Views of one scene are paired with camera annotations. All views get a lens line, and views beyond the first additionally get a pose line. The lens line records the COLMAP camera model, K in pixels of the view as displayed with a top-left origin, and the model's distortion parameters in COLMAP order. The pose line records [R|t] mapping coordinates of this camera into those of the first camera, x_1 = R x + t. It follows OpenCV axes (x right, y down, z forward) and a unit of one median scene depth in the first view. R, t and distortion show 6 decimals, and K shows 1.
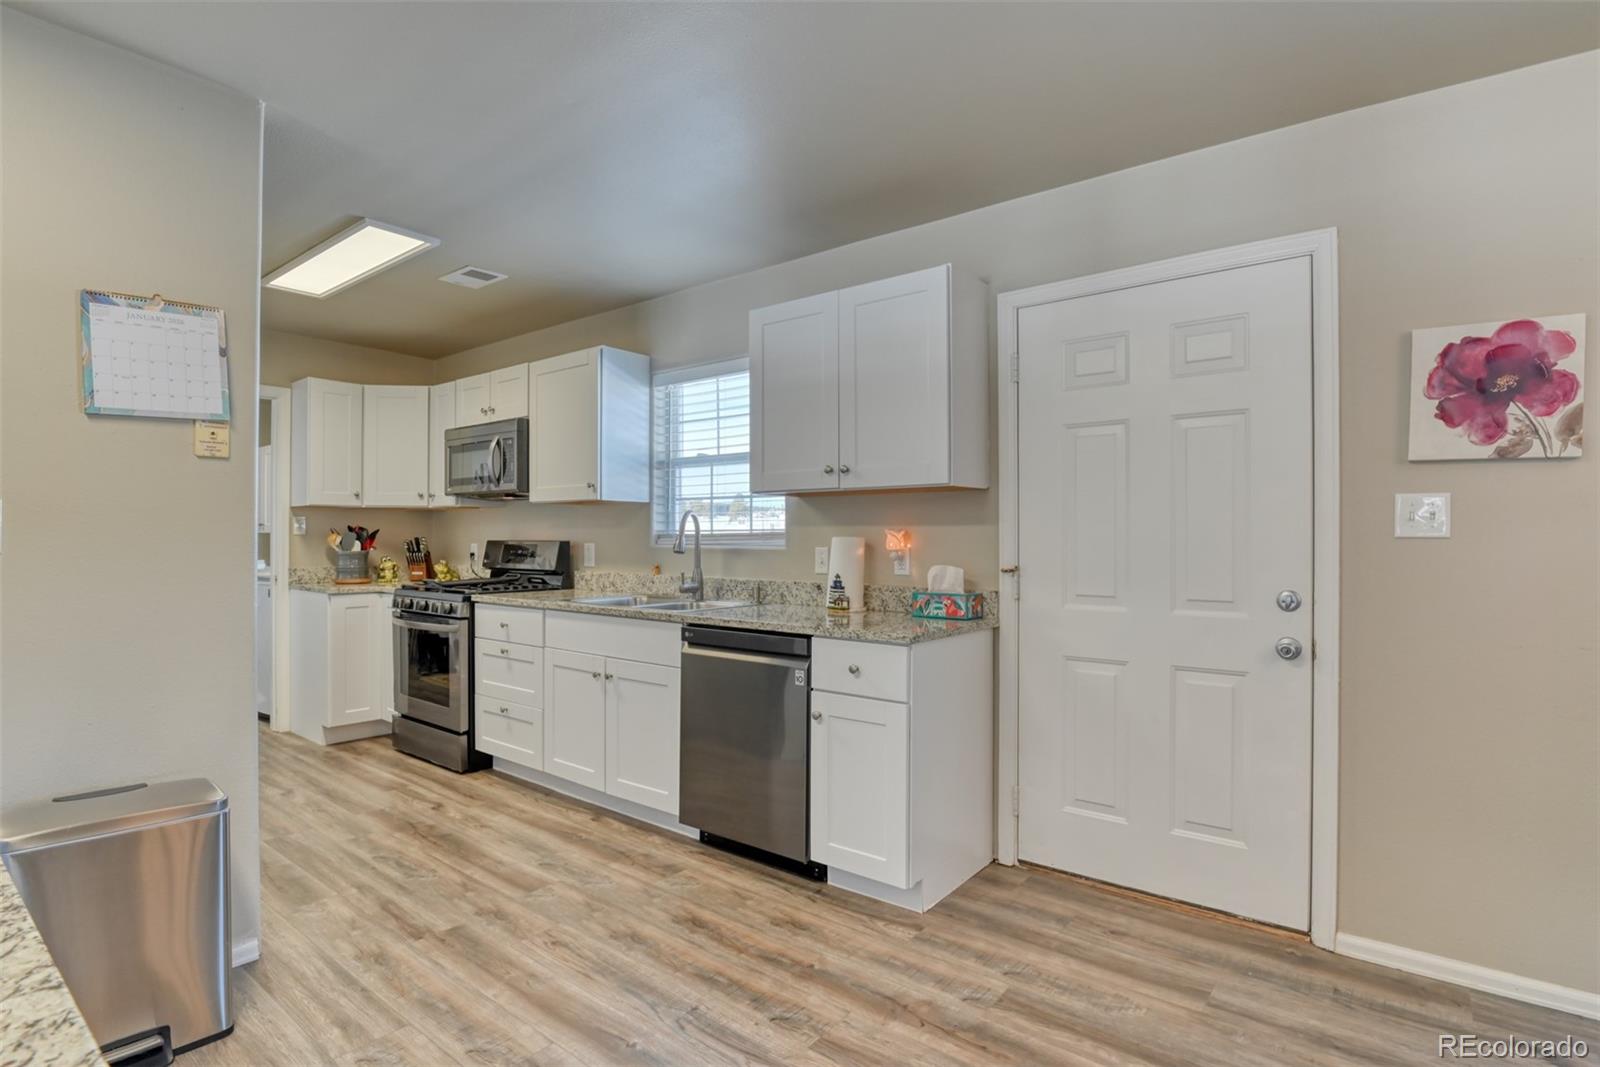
lens RADIAL K [[800.3, 0, 804.4], [0, 800.3, 532.8], [0, 0, 1]] dist [-0.021802, 0.001436]
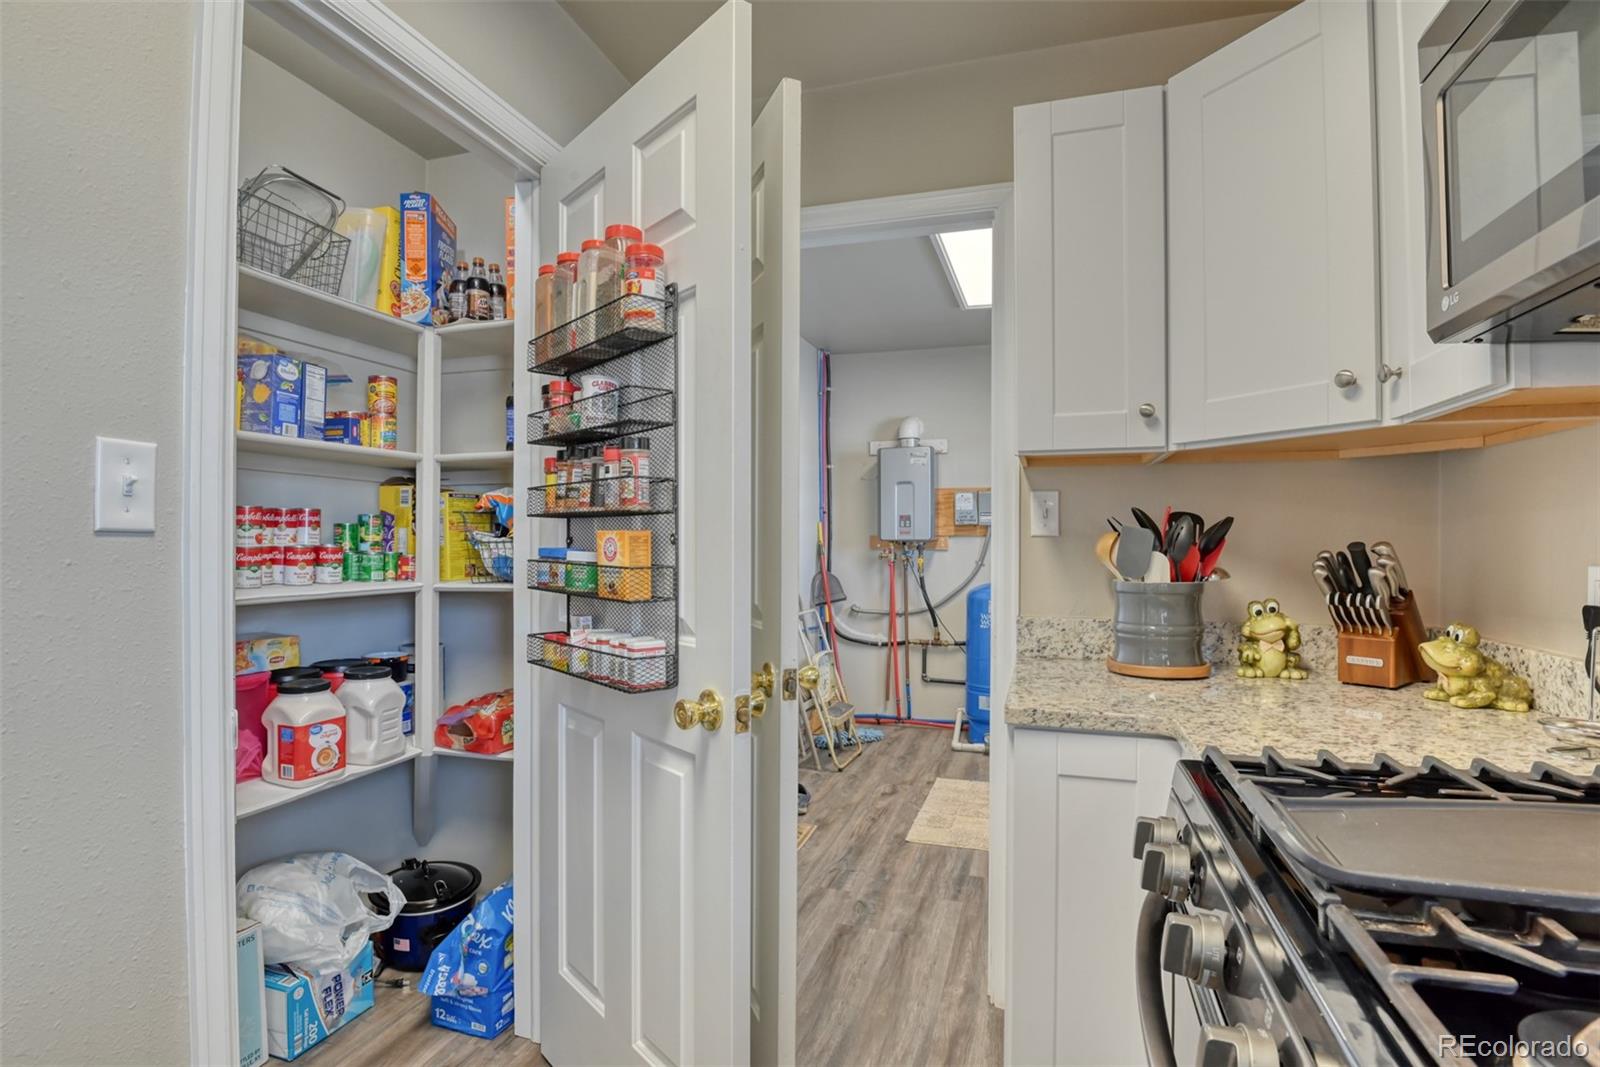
lens RADIAL K [[800.3, 0, 809.2], [0, 800.3, 542.1], [0, 0, 1]] dist [-0.021802, 0.001436]
pose [[0.382604, -0.002775, -0.923908, -0.301784], [0.005291, 0.999986, -0.000812, 0.005012], [0.923897, -0.004578, 0.382614, 0.720216]]
